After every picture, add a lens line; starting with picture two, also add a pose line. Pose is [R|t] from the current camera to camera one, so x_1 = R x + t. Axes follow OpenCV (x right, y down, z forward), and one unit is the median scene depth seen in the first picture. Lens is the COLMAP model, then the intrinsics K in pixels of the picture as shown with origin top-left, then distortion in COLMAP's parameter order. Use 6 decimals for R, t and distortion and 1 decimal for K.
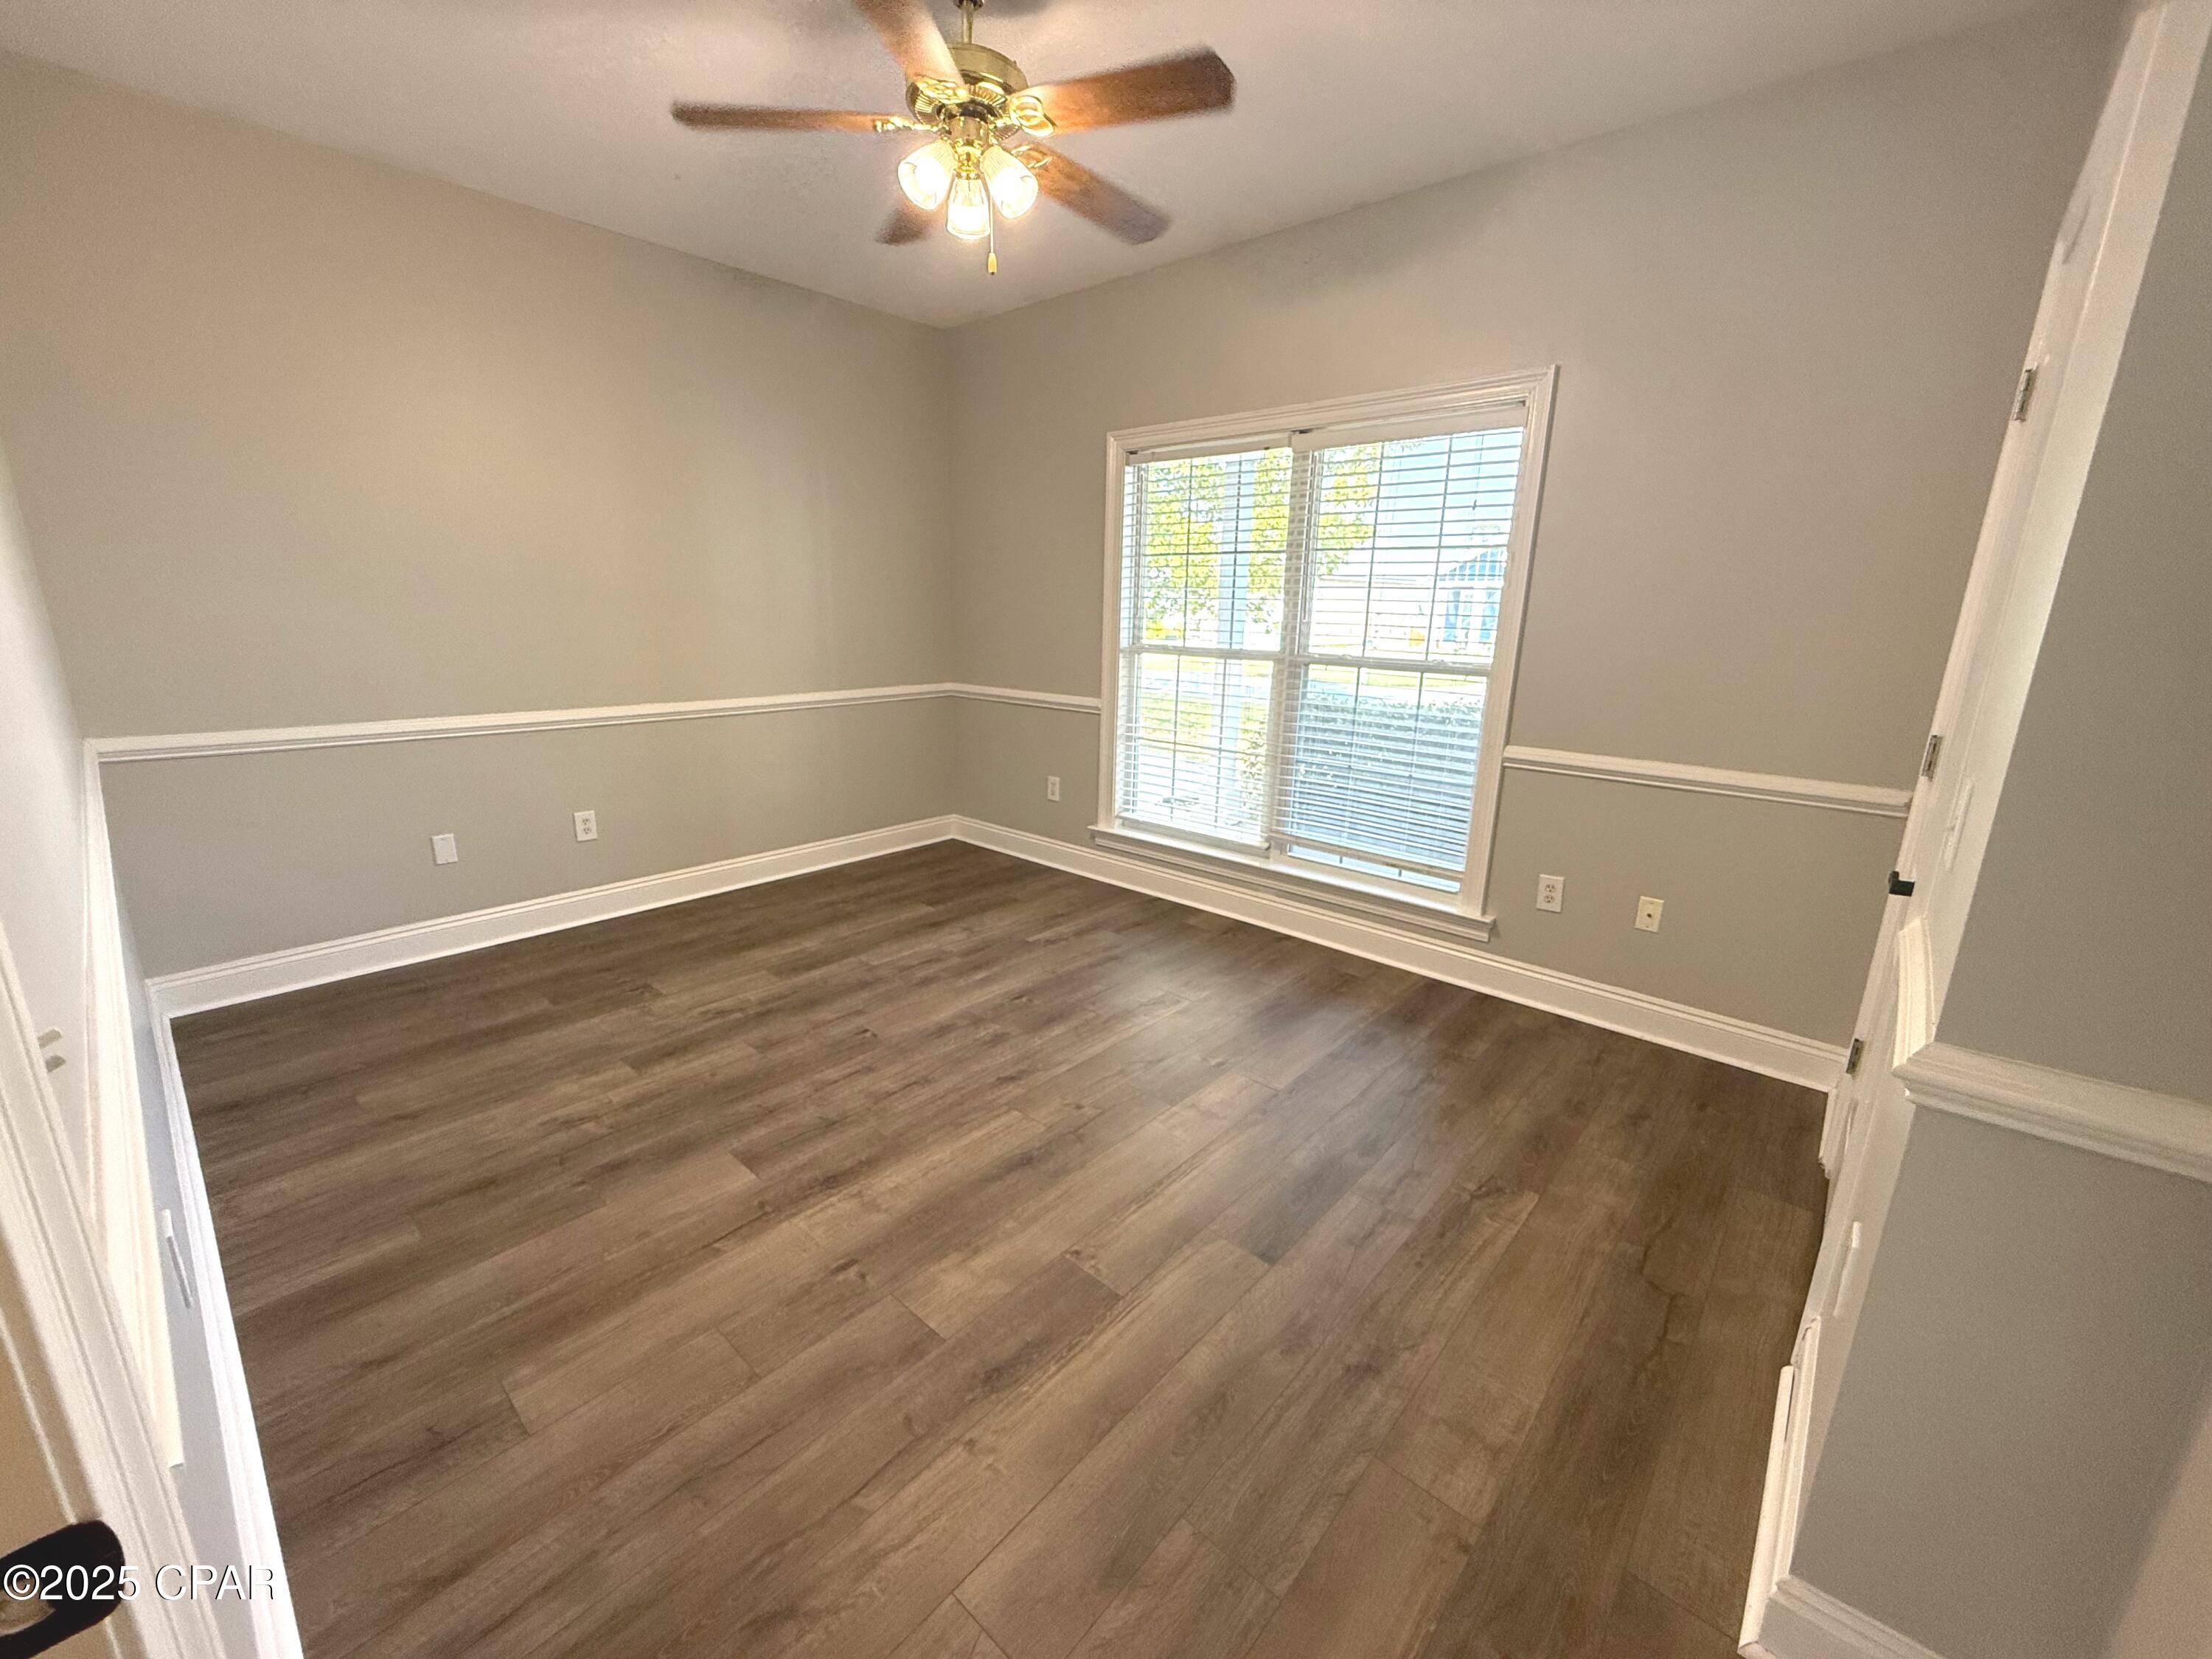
lens RADIAL K [[878.5, 0, 1102.6], [0, 878.5, 831.4], [0, 0, 1]] dist [0.000002, 0.000120]
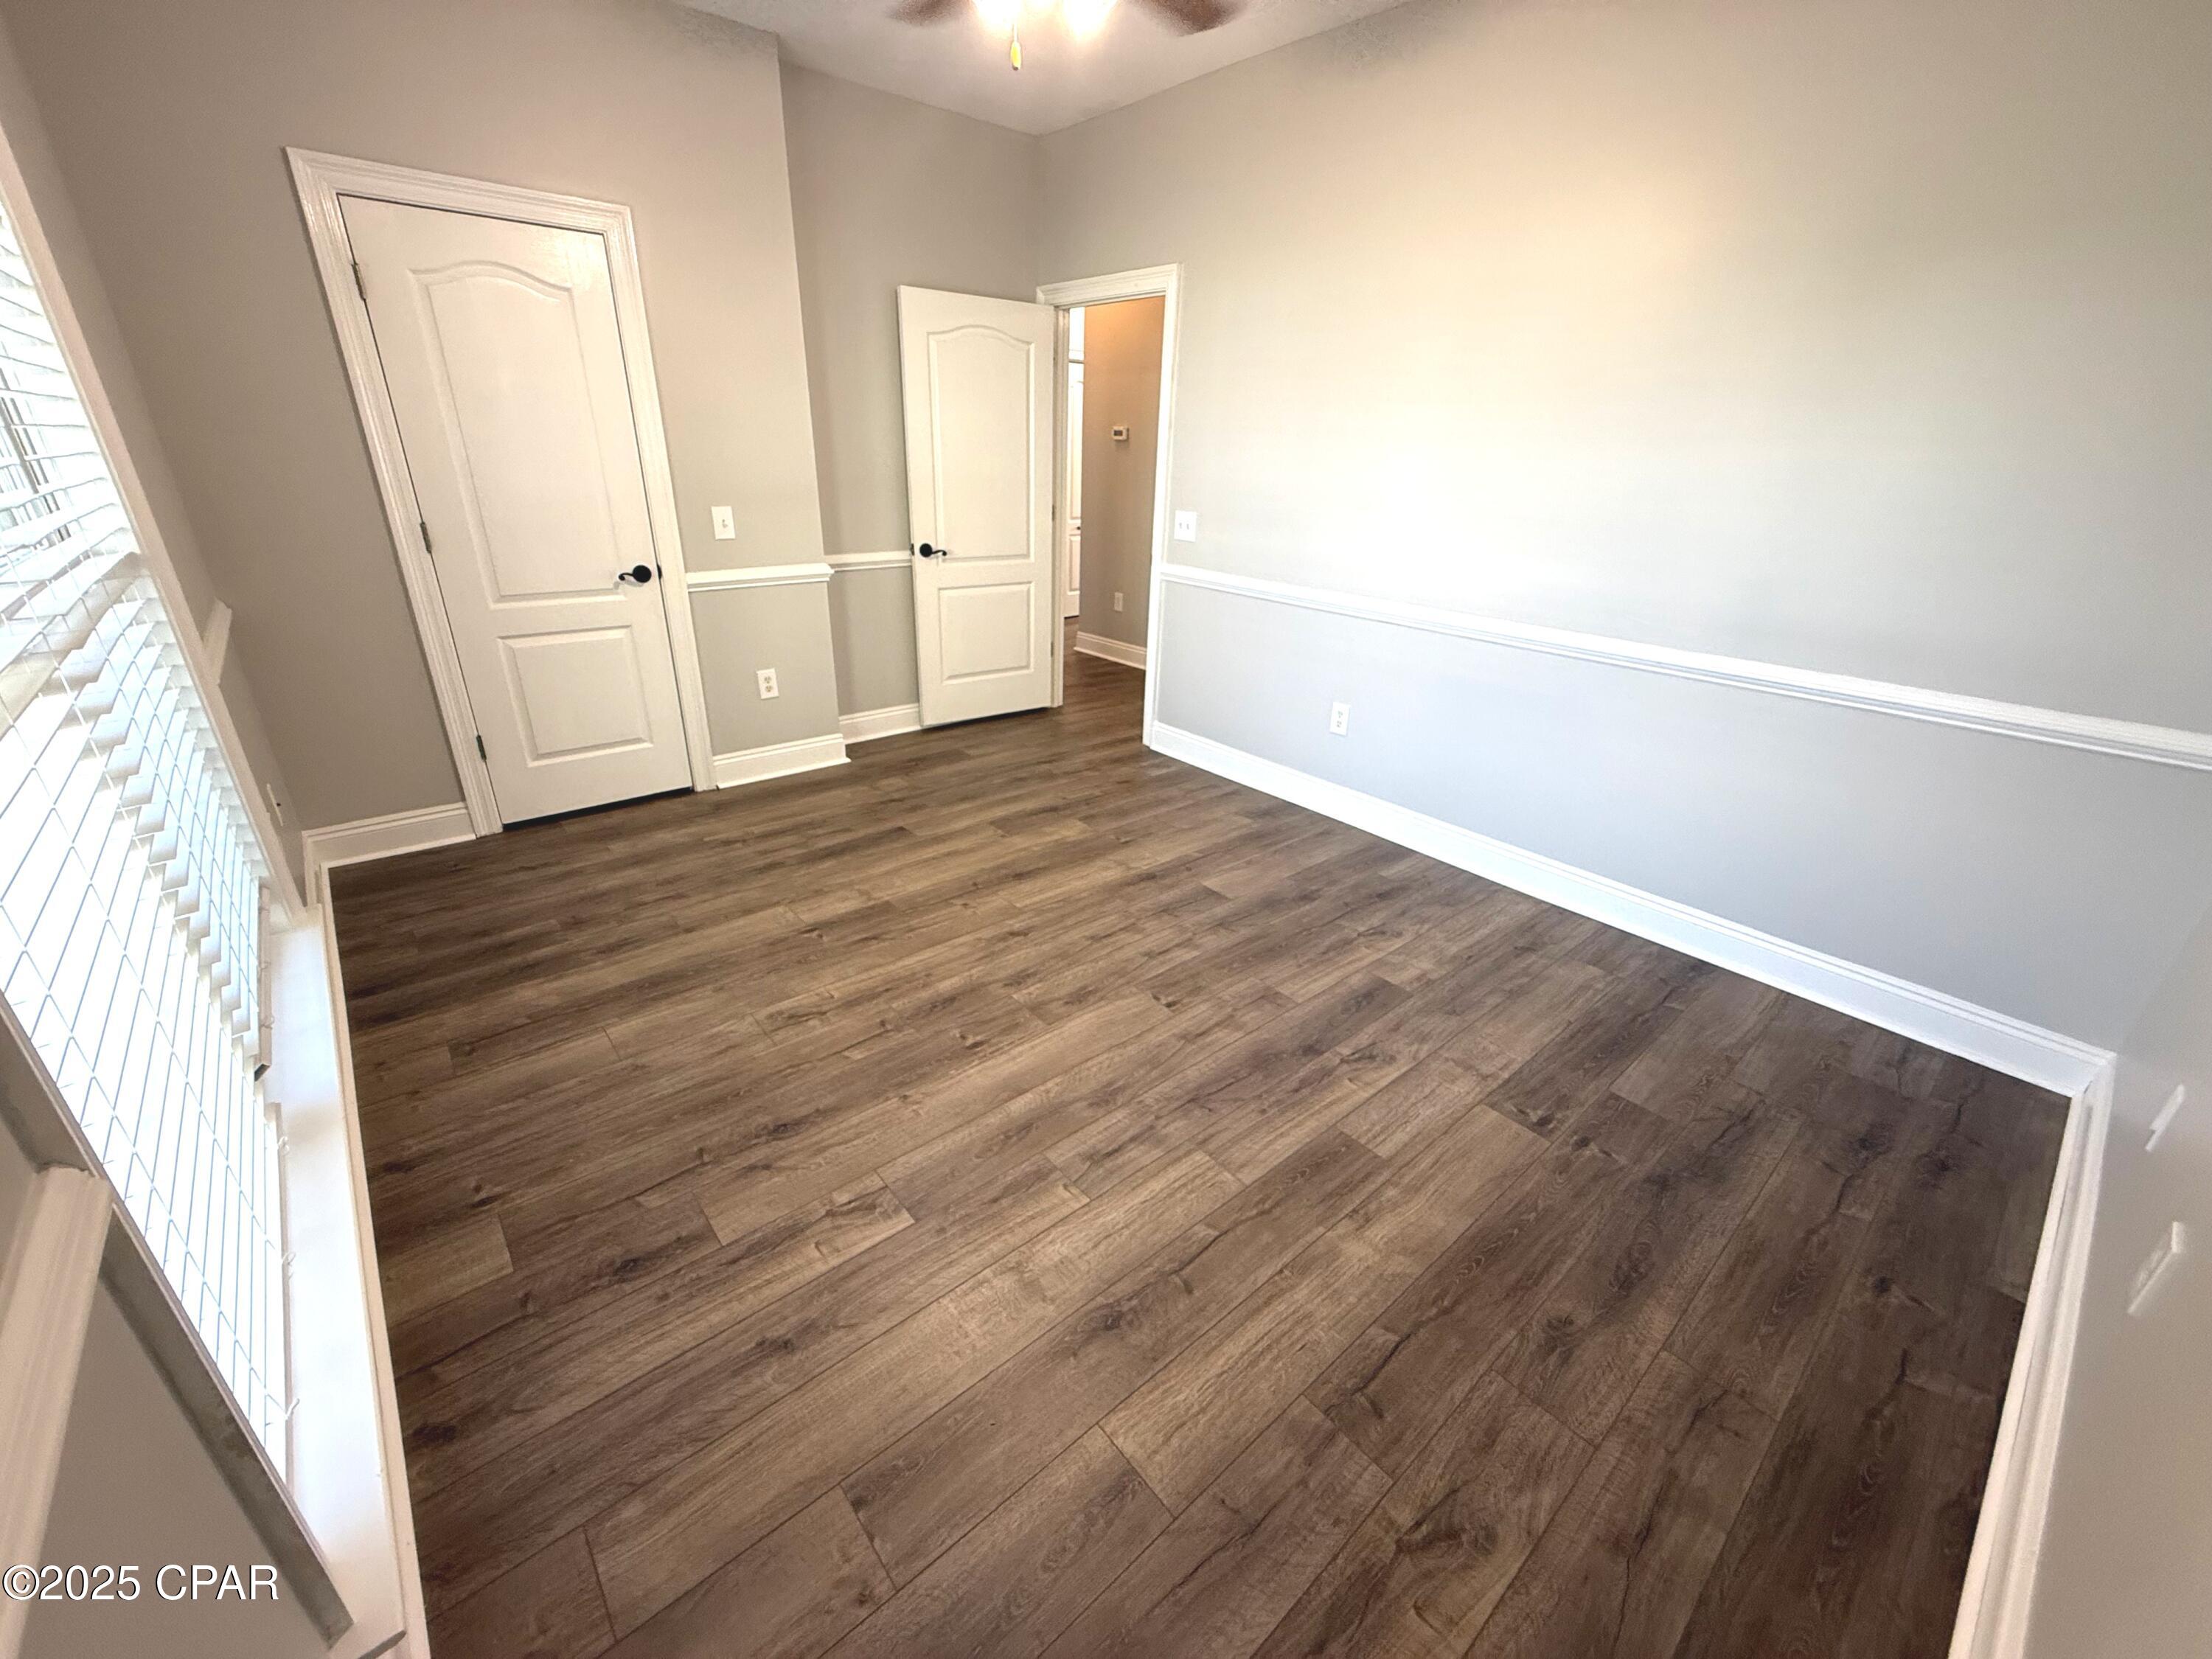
lens RADIAL K [[878.5, 0, 1102.6], [0, 878.5, 831.4], [0, 0, 1]] dist [0.000002, 0.000120]
pose [[-0.989517, -0.100072, 0.104123, -0.303797], [-0.014424, 0.785870, 0.618223, -0.471061], [-0.143694, 0.610241, -0.779075, 1.715962]]
